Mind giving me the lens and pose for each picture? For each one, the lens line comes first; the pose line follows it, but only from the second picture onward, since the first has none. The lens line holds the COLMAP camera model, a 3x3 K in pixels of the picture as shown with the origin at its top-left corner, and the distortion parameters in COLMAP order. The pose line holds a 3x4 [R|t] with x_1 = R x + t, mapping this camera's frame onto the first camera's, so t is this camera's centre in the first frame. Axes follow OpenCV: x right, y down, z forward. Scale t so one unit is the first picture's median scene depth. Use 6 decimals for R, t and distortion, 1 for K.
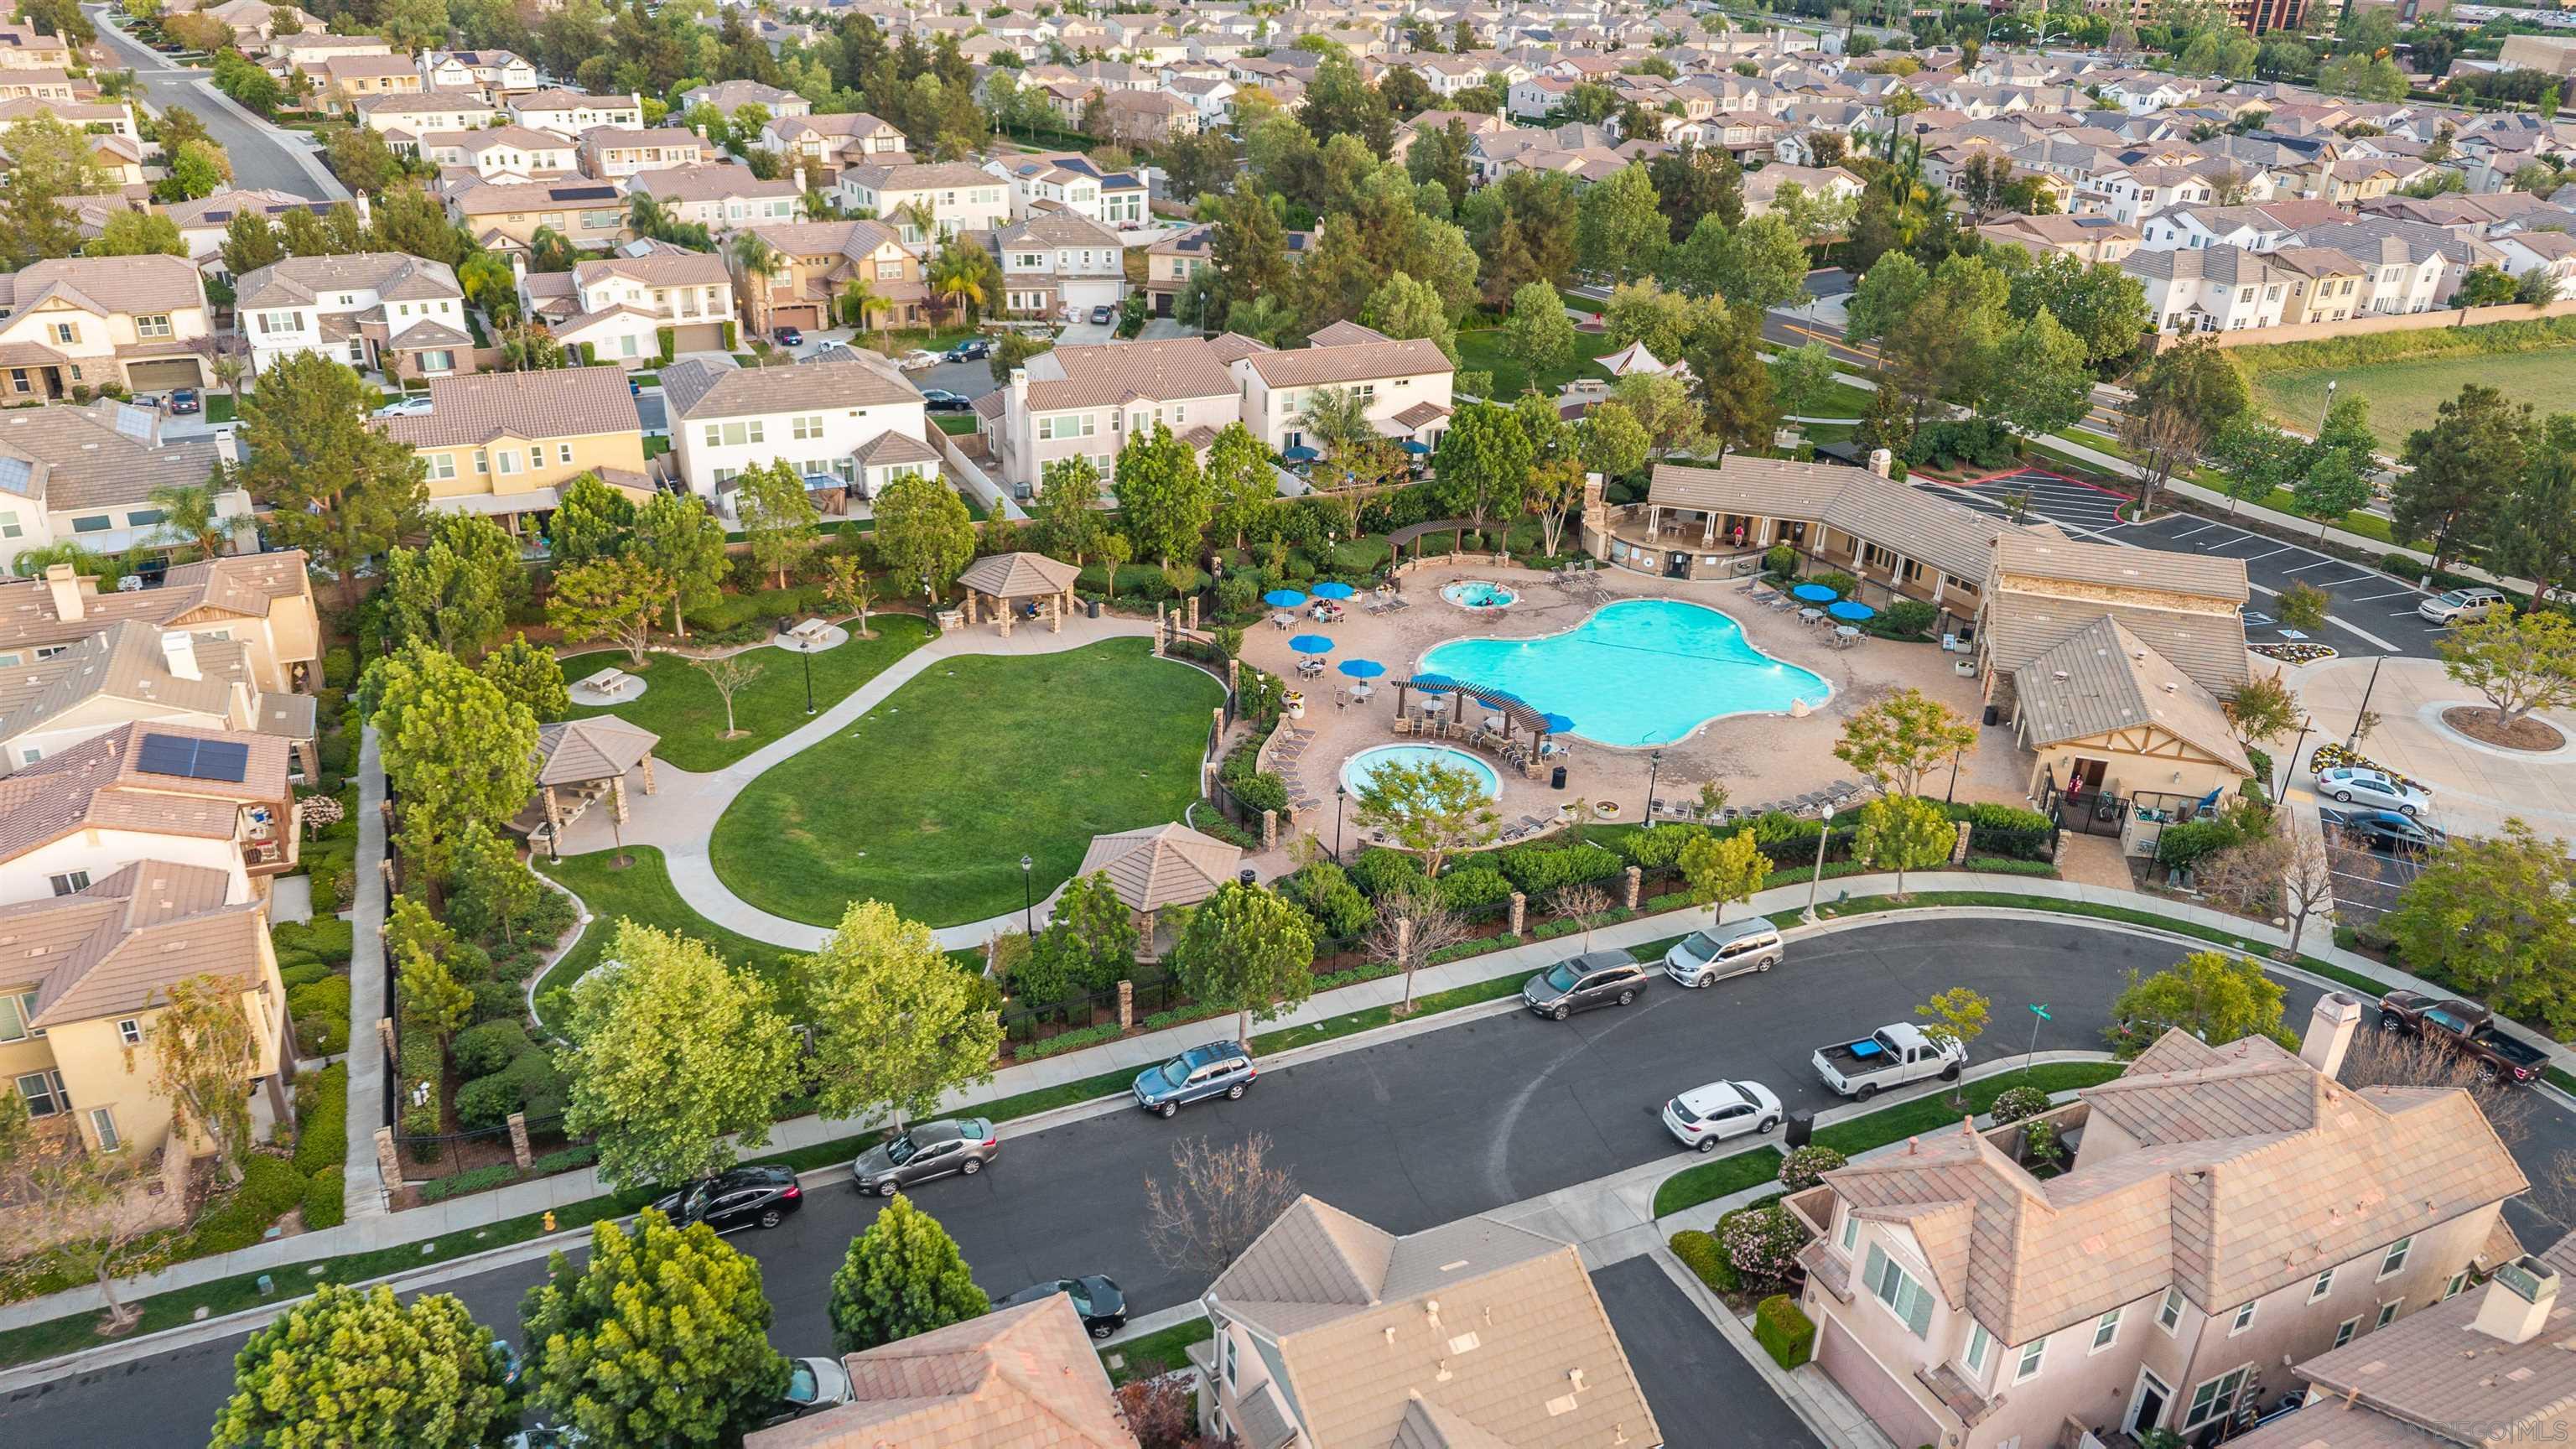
lens RADIAL K [[1704.4, 0, 1288.0], [0, 1704.4, 724.5], [0, 0, 1]] dist [-0.007162, 0.016398]
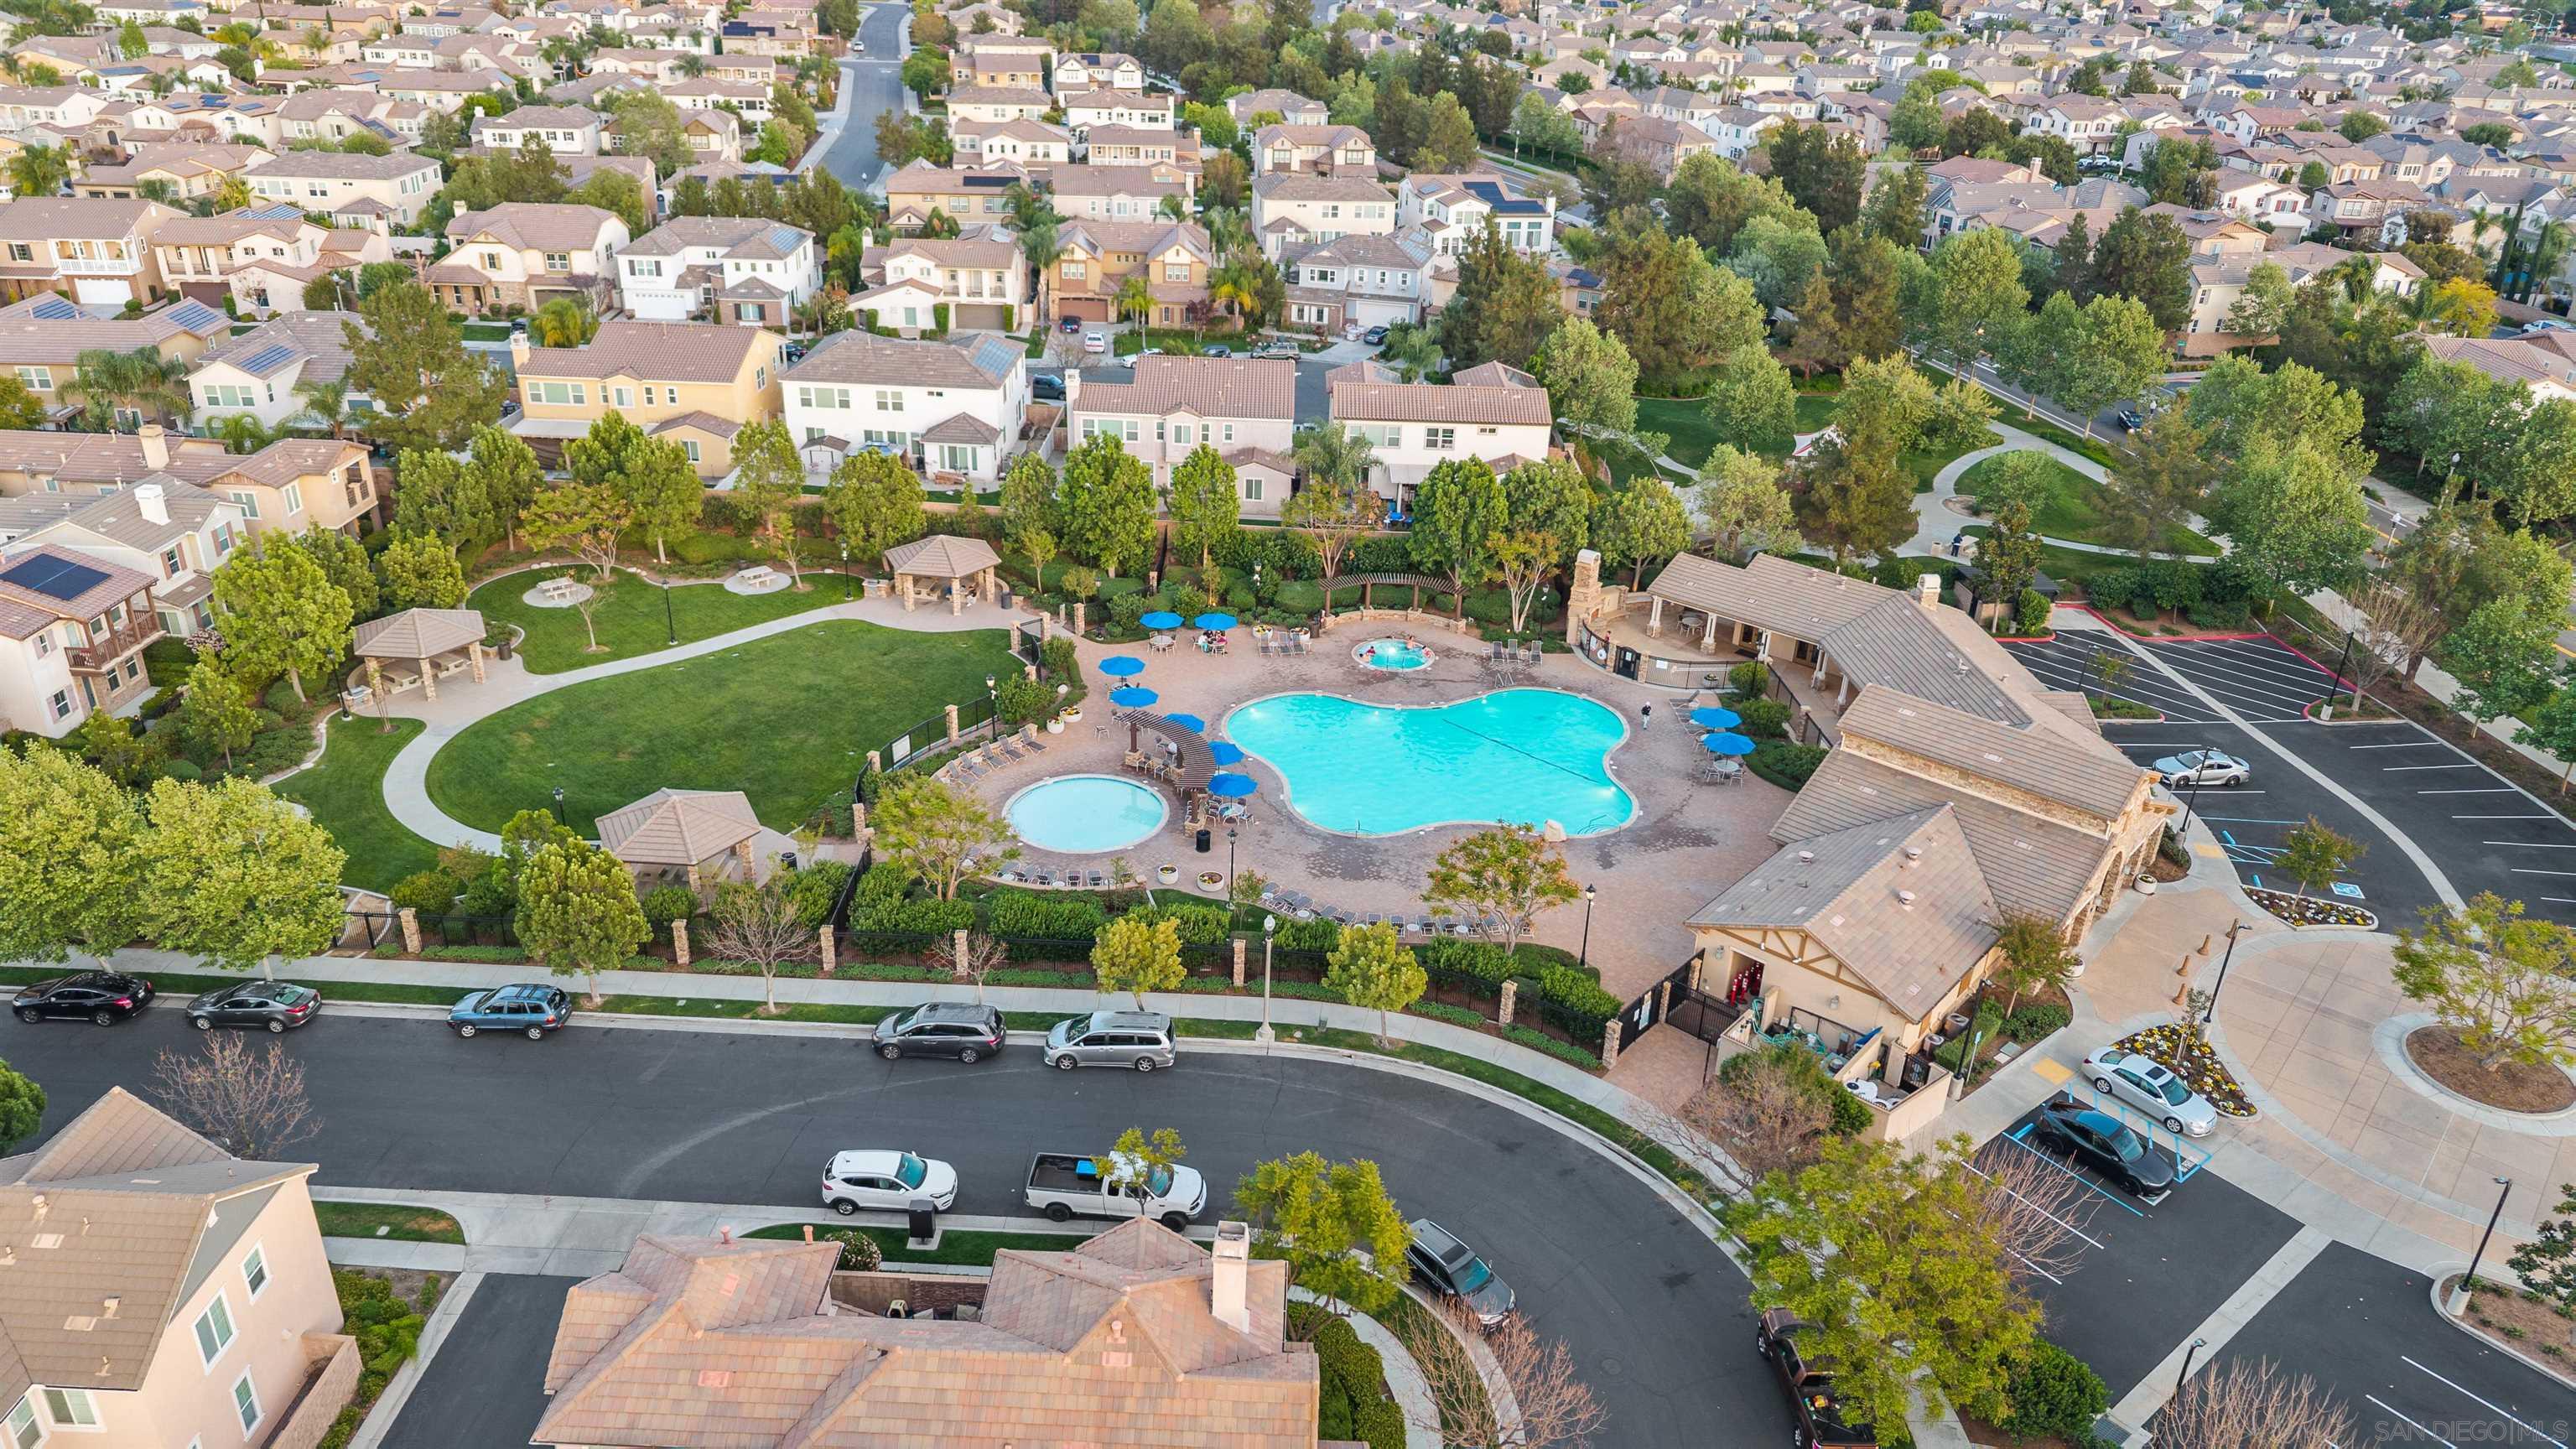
lens RADIAL K [[1705.4, 0, 1288.0], [0, 1705.4, 724.5], [0, 0, 1]] dist [0.006035, 0.001115]
pose [[0.900992, 0.190377, -0.389834, 0.364923], [-0.194701, 0.980440, 0.028804, -0.045226], [0.387692, 0.049949, 0.920435, 0.087375]]
